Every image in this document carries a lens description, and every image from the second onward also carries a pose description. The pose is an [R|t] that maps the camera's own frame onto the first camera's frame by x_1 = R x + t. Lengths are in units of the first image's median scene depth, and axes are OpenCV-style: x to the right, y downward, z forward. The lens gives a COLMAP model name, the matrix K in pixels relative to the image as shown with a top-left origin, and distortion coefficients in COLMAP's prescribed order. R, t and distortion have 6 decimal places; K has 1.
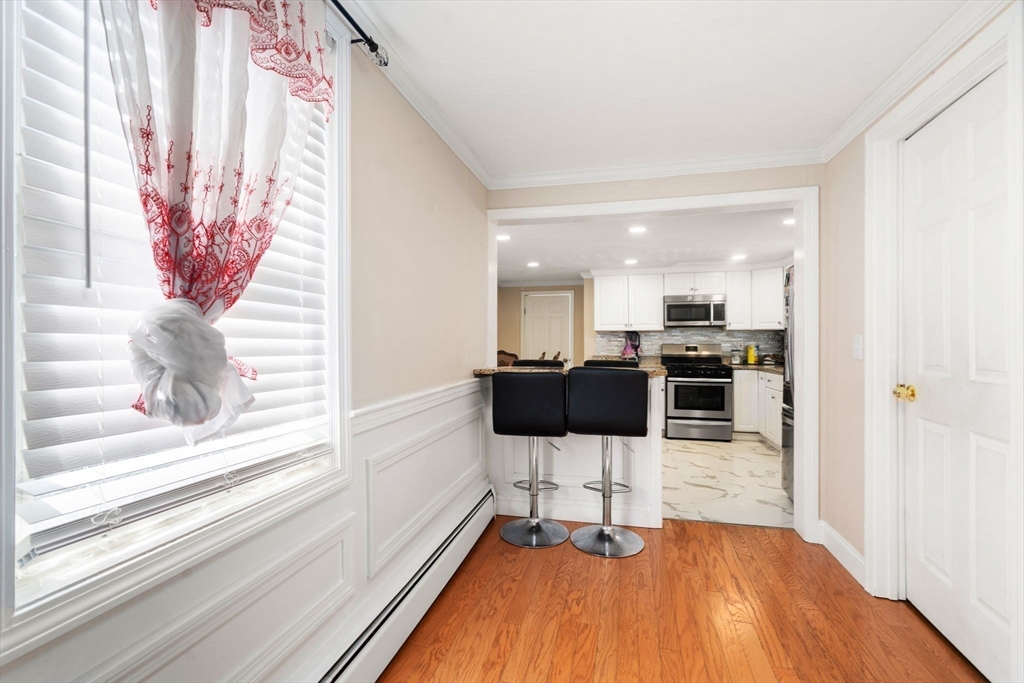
lens RADIAL K [[470.9, 0, 508.4], [0, 470.9, 339.0], [0, 0, 1]] dist [-0.008111, 0.001851]
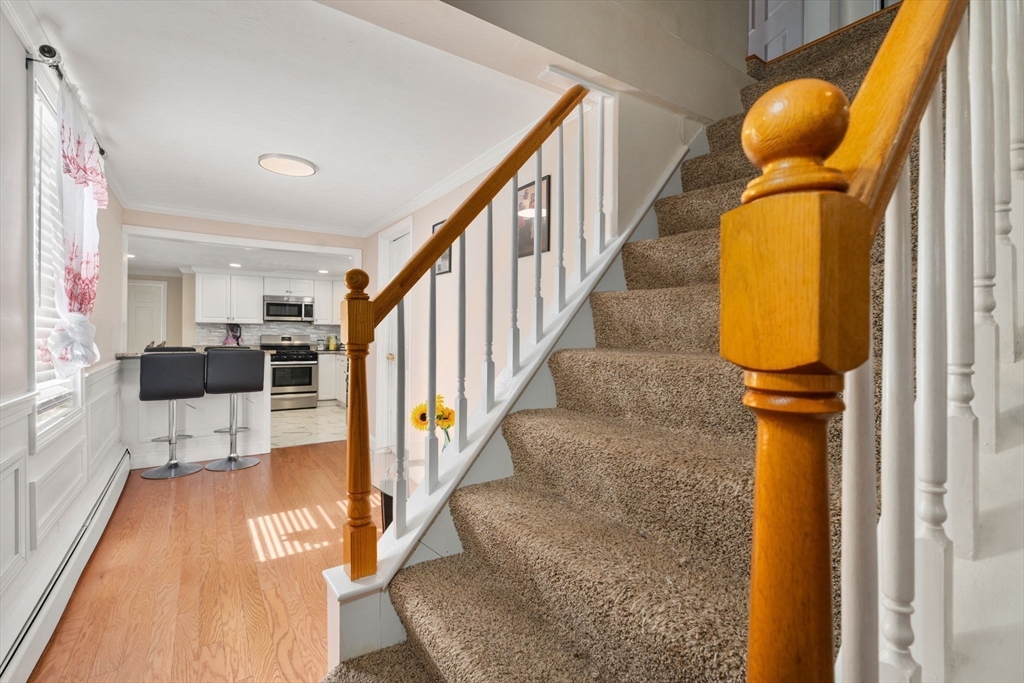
lens RADIAL K [[470.9, 0, 508.5], [0, 470.9, 334.4], [0, 0, 1]] dist [-0.008111, 0.001851]
pose [[0.680403, 0.006829, 0.732807, -0.133400], [-0.012218, 0.999923, 0.002026, -0.000853], [-0.732737, -0.010332, 0.680434, -0.302786]]
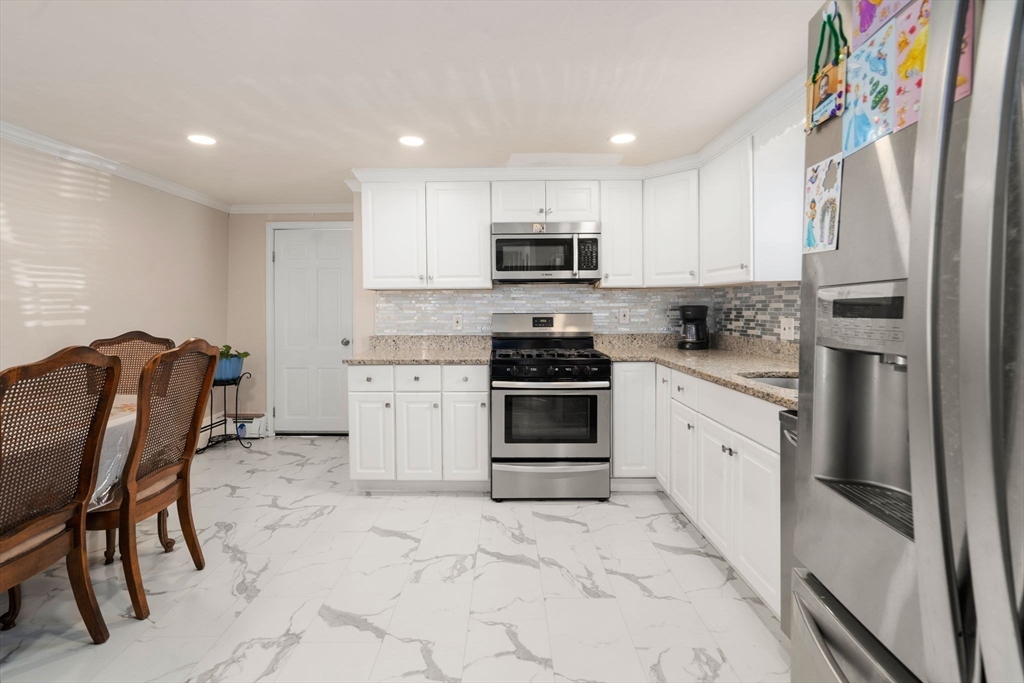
lens RADIAL K [[470.9, 0, 514.9], [0, 470.9, 315.6], [0, 0, 1]] dist [-0.008111, 0.001851]
pose [[0.970806, -0.009025, 0.239697, 0.242010], [0.004443, 0.999797, 0.019649, 0.002502], [-0.239826, -0.018010, 0.970649, 0.506336]]
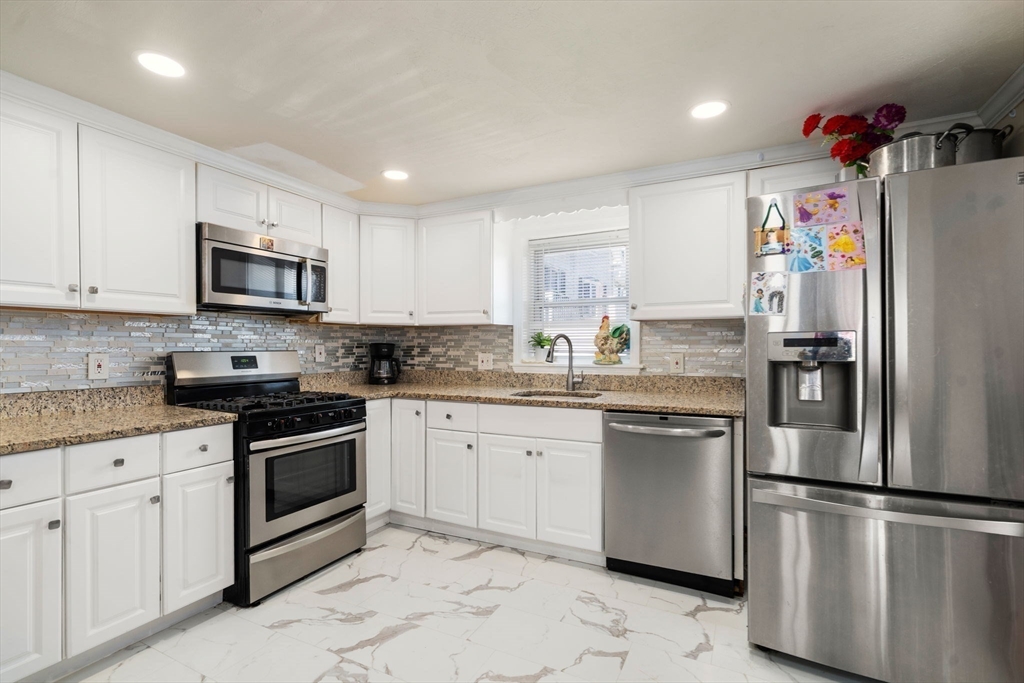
lens RADIAL K [[470.9, 0, 494.6], [0, 470.9, 351.1], [0, 0, 1]] dist [-0.008111, 0.001851]
pose [[0.249673, -0.009406, 0.968285, 0.032451], [-0.002312, 0.999944, 0.010310, 0.006200], [-0.968328, -0.004812, 0.249637, 0.721998]]
